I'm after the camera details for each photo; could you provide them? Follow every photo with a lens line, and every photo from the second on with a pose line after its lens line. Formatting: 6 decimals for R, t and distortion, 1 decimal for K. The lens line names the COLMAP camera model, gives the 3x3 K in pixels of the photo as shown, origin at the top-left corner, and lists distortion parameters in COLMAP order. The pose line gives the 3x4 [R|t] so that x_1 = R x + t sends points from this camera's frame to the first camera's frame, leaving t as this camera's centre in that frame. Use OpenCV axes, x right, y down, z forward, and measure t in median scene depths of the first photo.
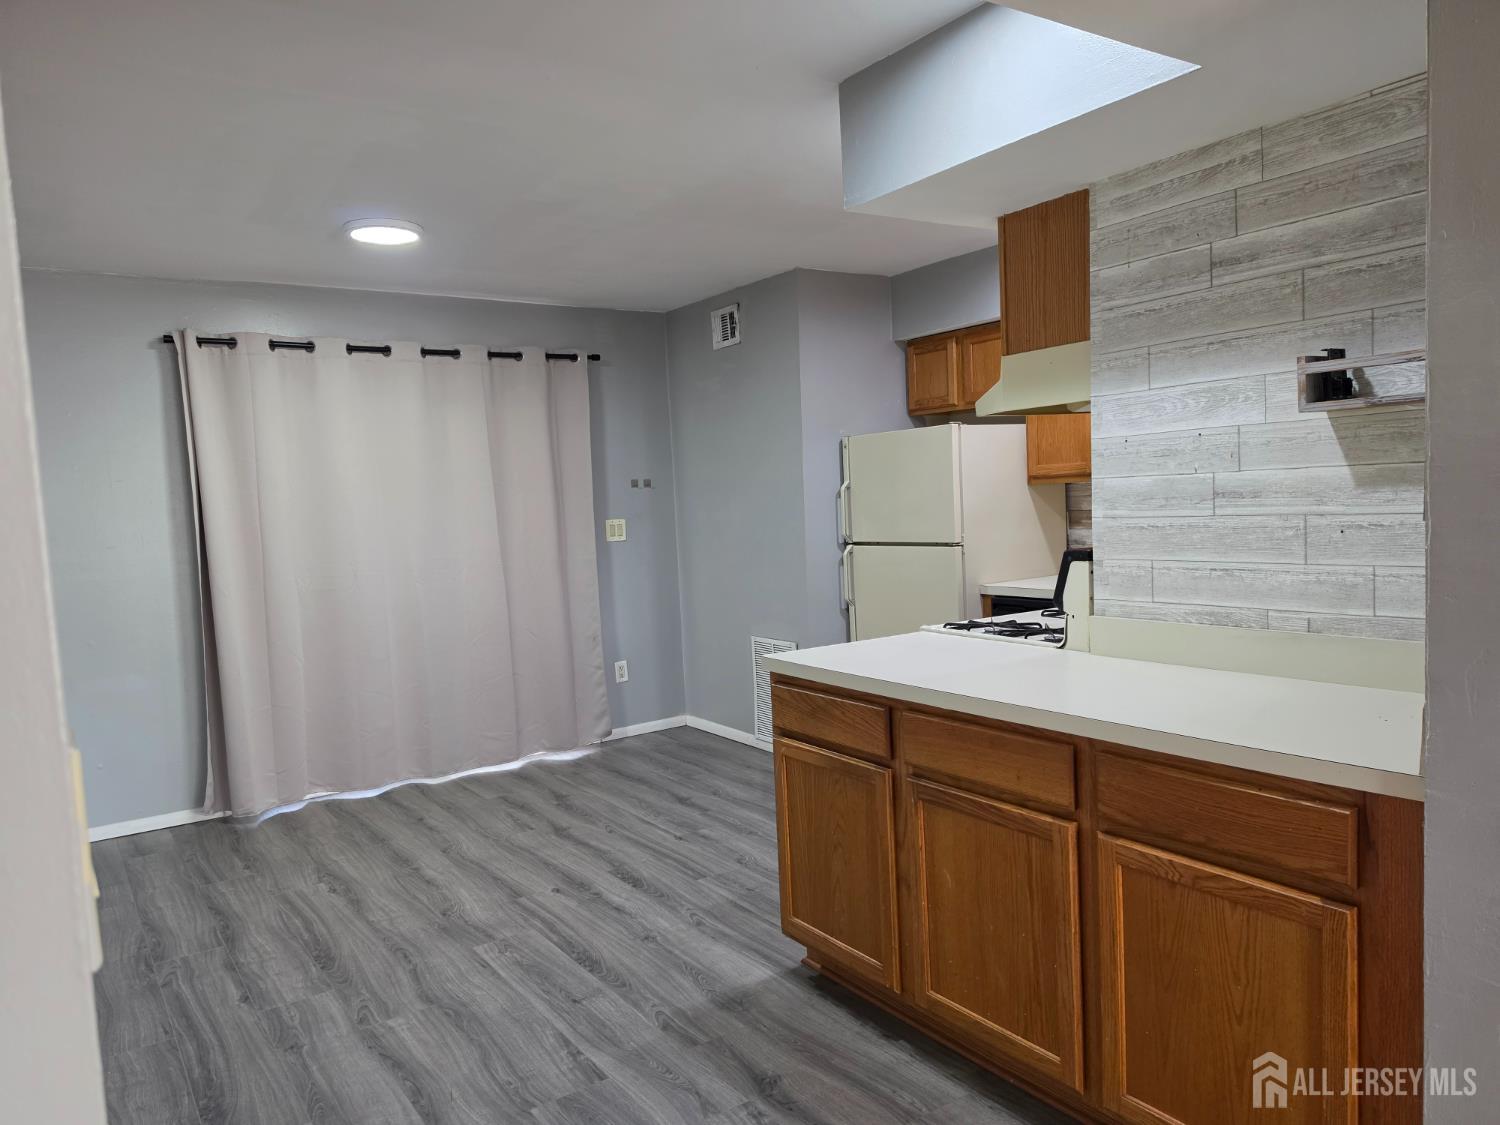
lens RADIAL K [[1028.3, 0, 742.0], [0, 1028.3, 568.7], [0, 0, 1]] dist [0.151312, -0.193304]
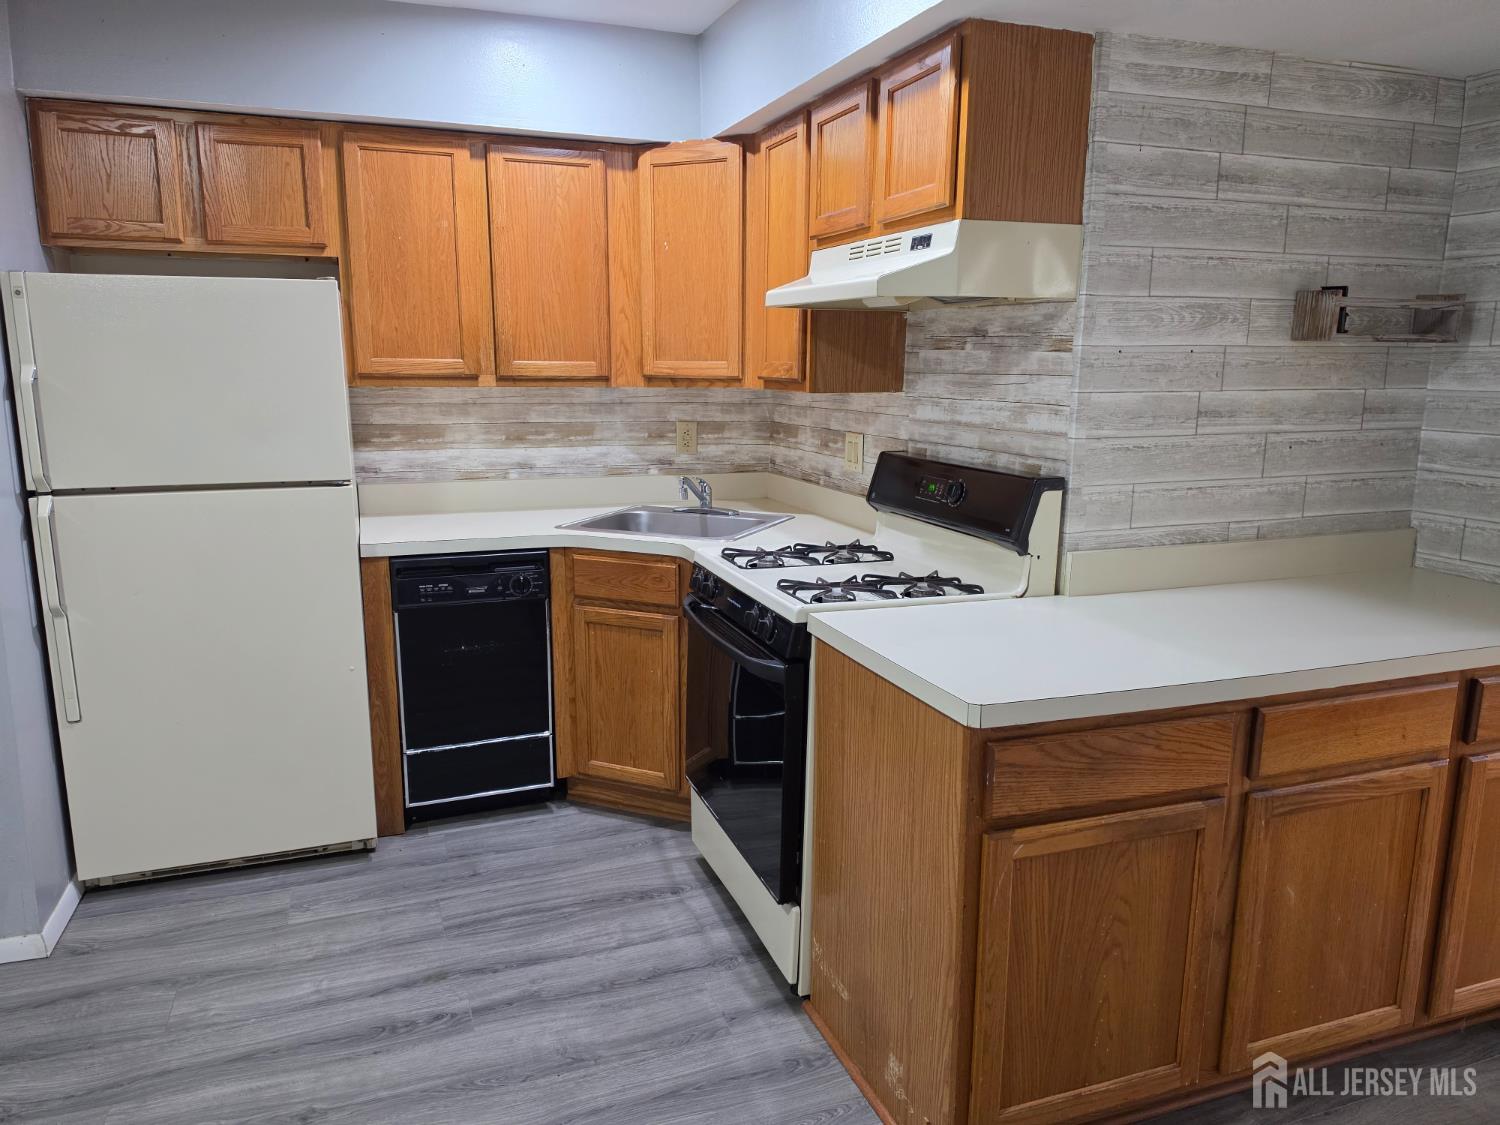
lens RADIAL K [[1041.9, 0, 750.0], [0, 1041.9, 562.5], [0, 0, 1]] dist [0.063644, -0.088965]
pose [[0.249879, -0.133556, 0.959022, -0.578806], [0.056724, 0.990760, 0.123196, -0.070916], [-0.966614, 0.023615, 0.255146, 1.061625]]
